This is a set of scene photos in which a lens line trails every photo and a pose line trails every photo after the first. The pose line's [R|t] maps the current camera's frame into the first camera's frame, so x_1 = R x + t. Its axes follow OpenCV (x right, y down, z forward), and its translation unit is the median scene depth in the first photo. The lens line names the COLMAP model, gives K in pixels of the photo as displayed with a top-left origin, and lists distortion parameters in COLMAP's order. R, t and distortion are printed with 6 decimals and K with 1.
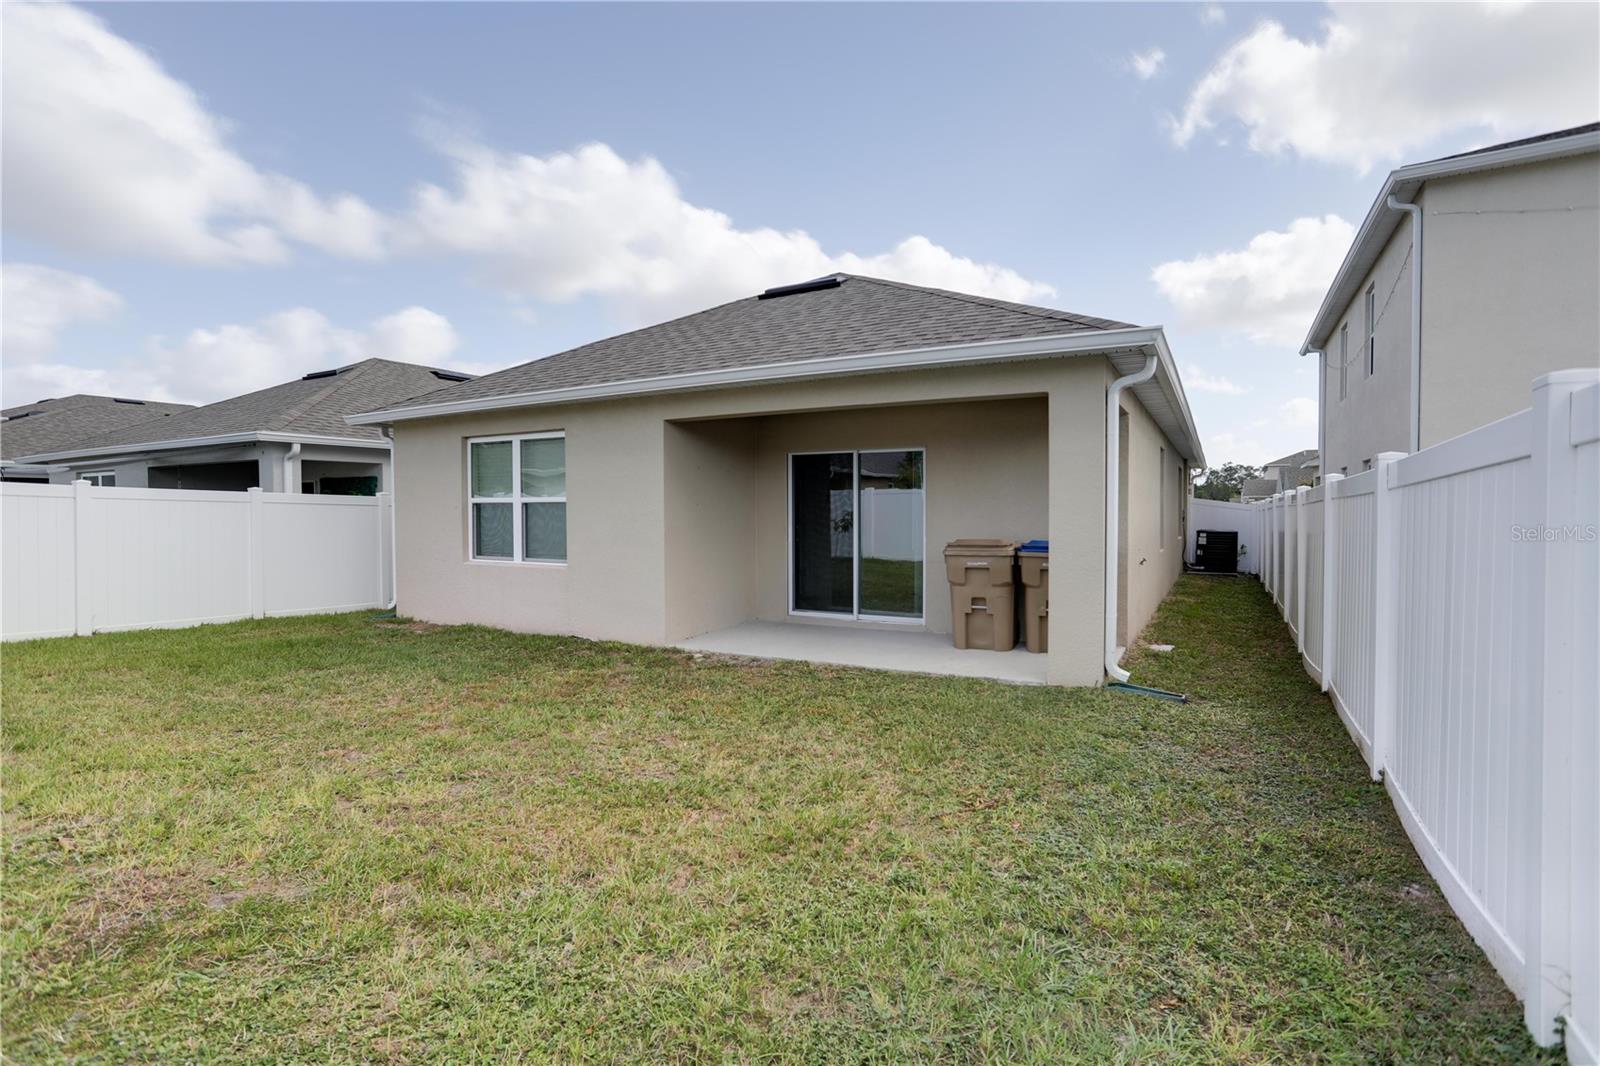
lens RADIAL K [[775.7, 0, 800.0], [0, 775.7, 533.0], [0, 0, 1]] dist [-0.064616, 0.035715]
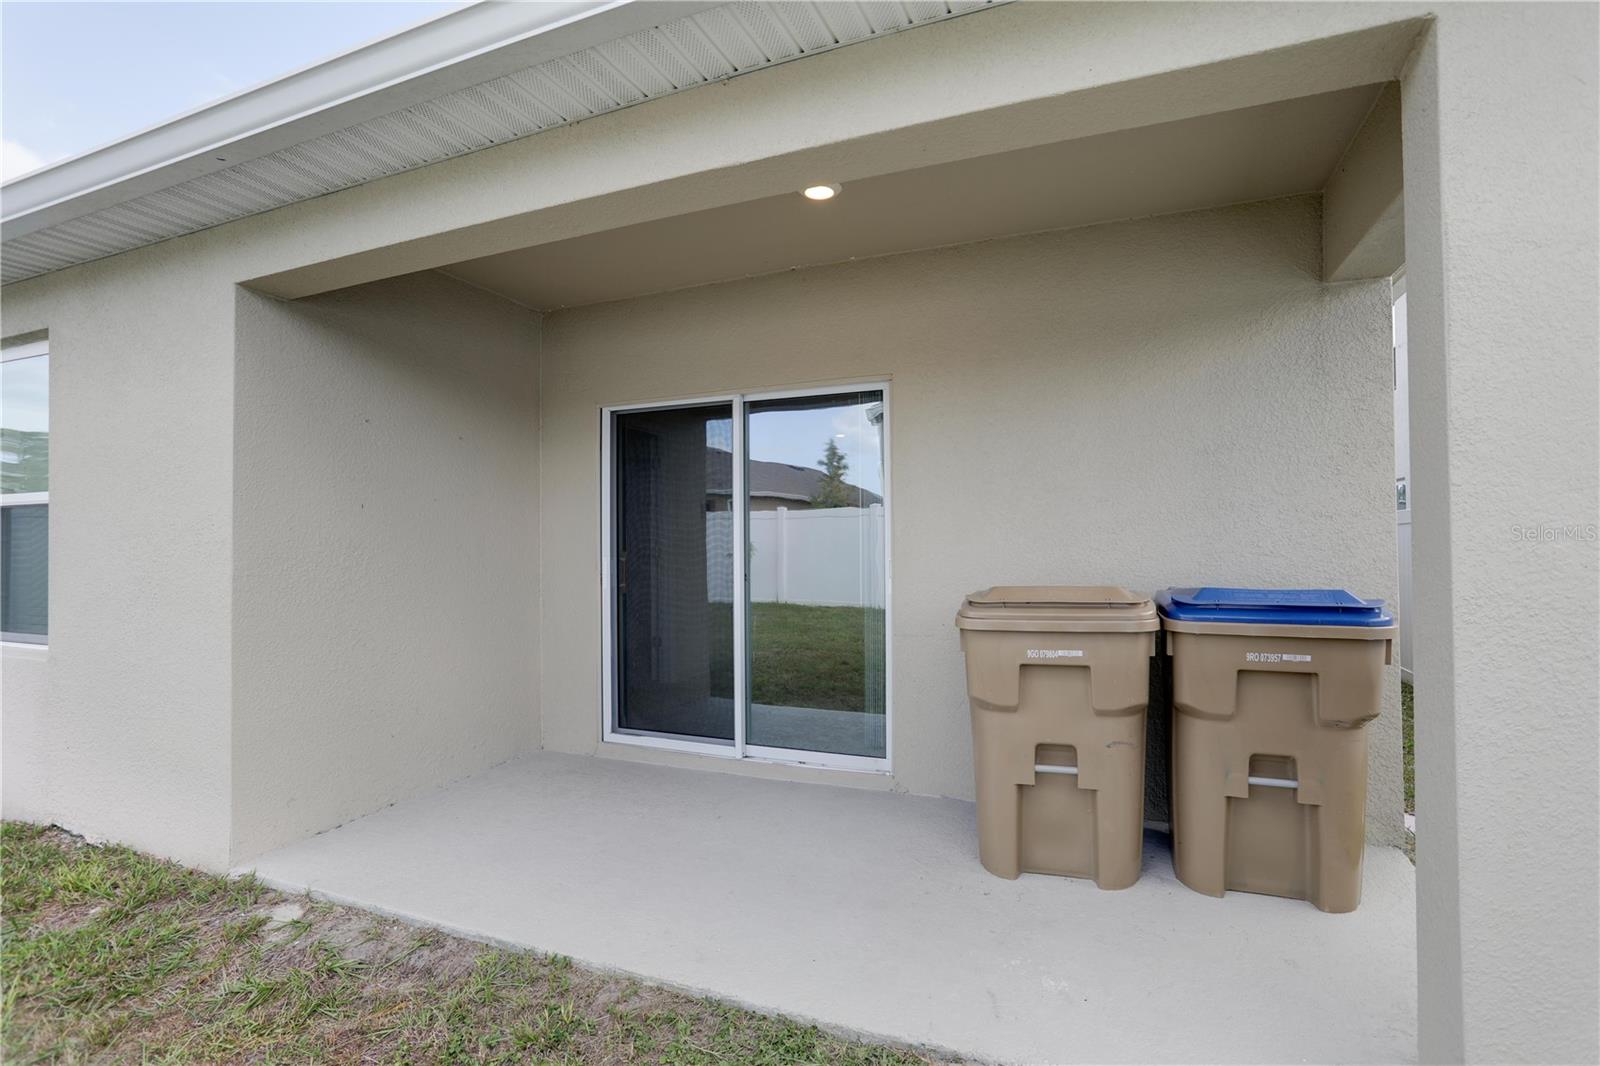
lens RADIAL K [[775.7, 0, 800.0], [0, 775.7, 533.0], [0, 0, 1]] dist [-0.064616, 0.035715]
pose [[0.994106, -0.003140, 0.108370, 0.059667], [0.007641, 0.999124, -0.041145, -0.002576], [-0.108146, 0.041730, 0.993259, 0.545918]]
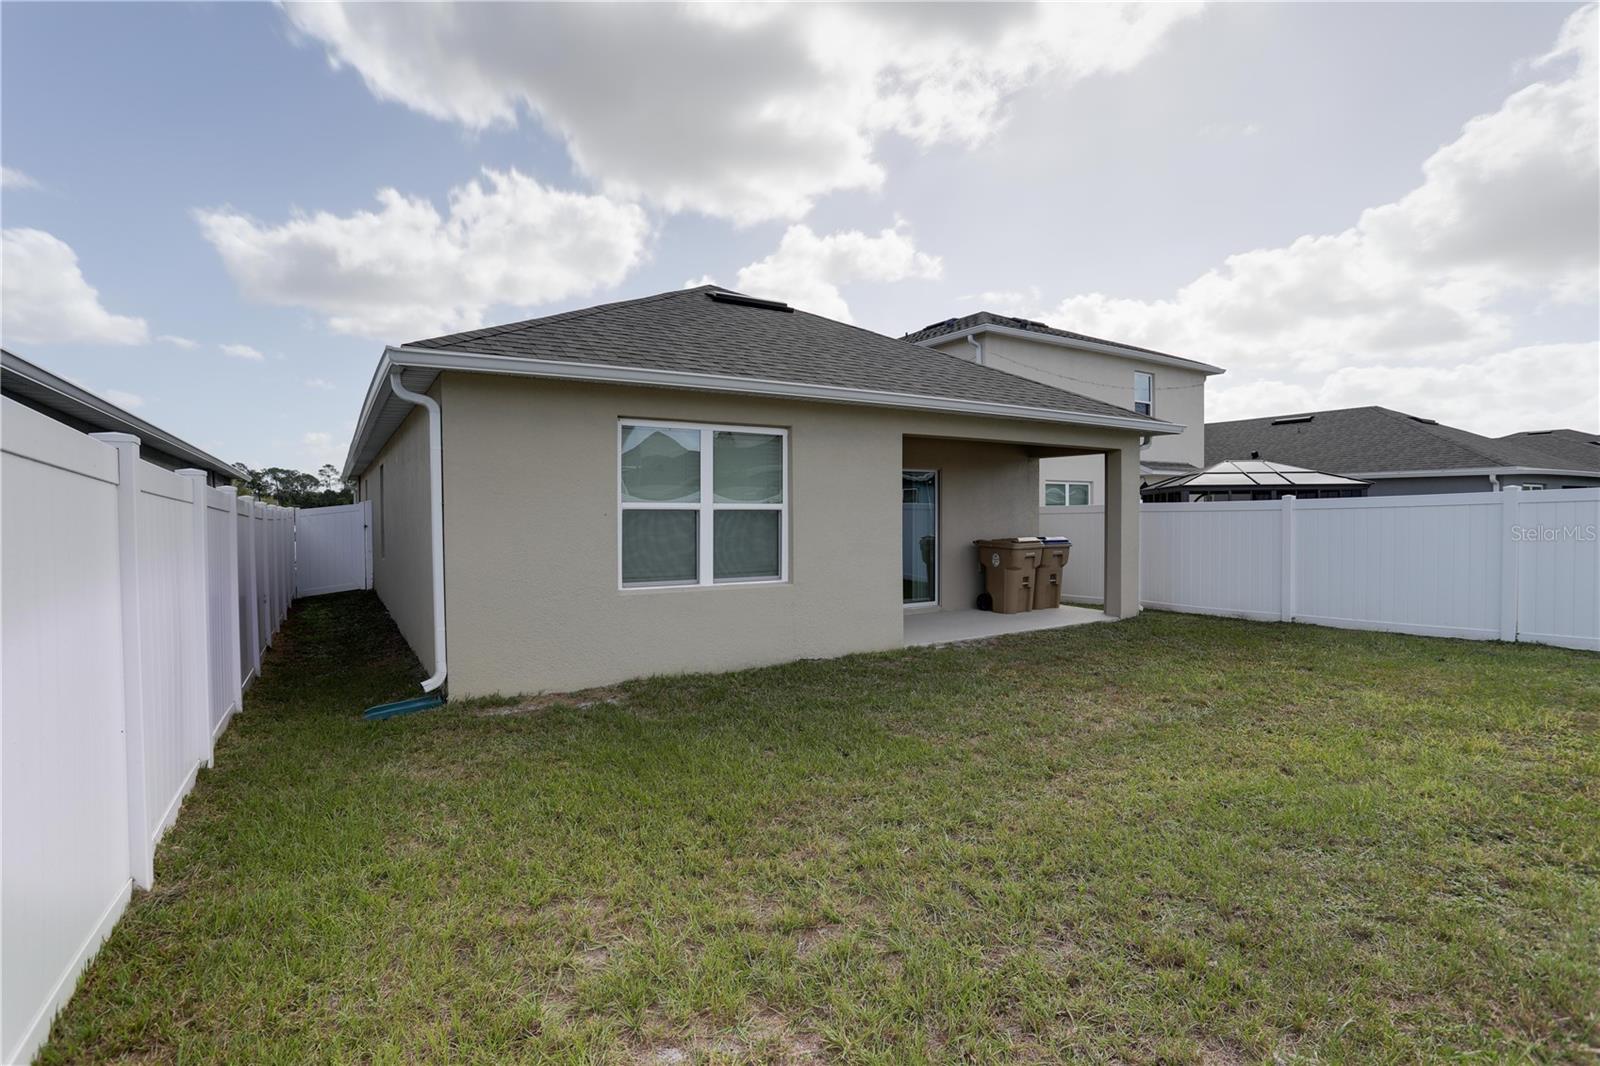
lens RADIAL K [[775.7, 0, 800.0], [0, 775.7, 533.0], [0, 0, 1]] dist [-0.064616, 0.035715]
pose [[0.471040, -0.015011, 0.881984, -1.091006], [0.034178, 0.999415, -0.001244, -0.011684], [-0.881450, 0.030730, 0.471277, 0.570096]]
